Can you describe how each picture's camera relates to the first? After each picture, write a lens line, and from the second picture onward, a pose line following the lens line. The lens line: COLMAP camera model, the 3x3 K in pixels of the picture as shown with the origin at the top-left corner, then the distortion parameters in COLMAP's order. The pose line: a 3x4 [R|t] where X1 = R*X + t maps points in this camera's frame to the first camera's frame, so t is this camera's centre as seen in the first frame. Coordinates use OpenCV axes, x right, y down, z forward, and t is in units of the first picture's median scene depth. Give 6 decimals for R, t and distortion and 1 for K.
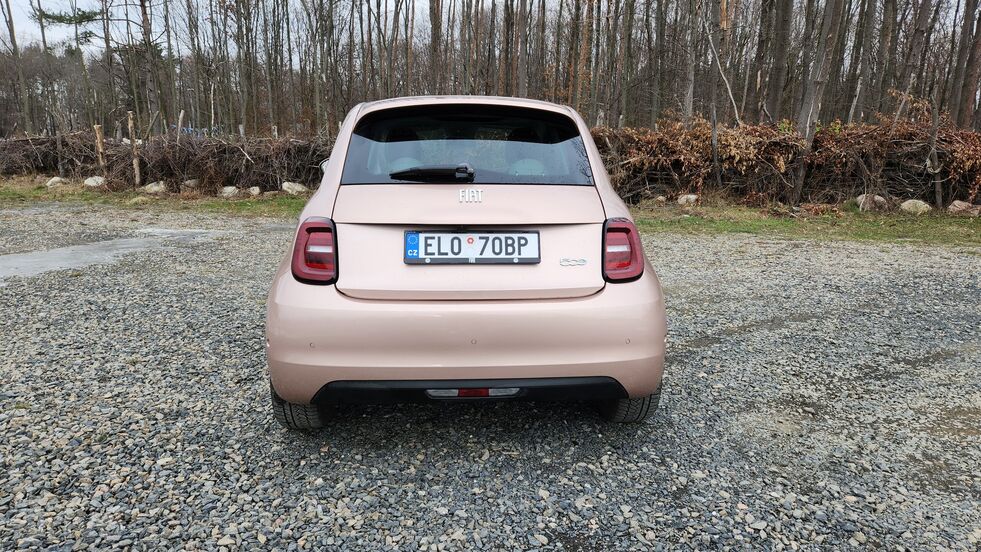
lens RADIAL K [[663.1, 0, 490.3], [0, 663.1, 273.0], [0, 0, 1]] dist [0.012839, -0.007112]
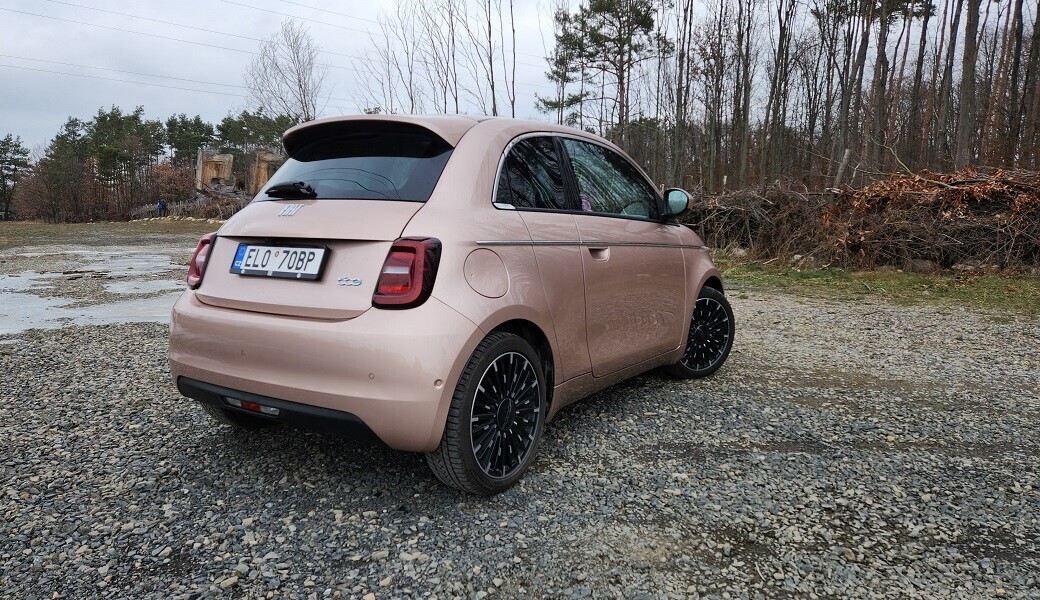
lens RADIAL K [[716.7, 0, 517.5], [0, 716.7, 302.3], [0, 0, 1]] dist [0.012459, -0.000140]
pose [[0.777349, 0.066790, -0.625514, 0.919891], [-0.107296, 0.993854, -0.027221, 0.013290], [0.619852, 0.088276, 0.779738, 0.394072]]
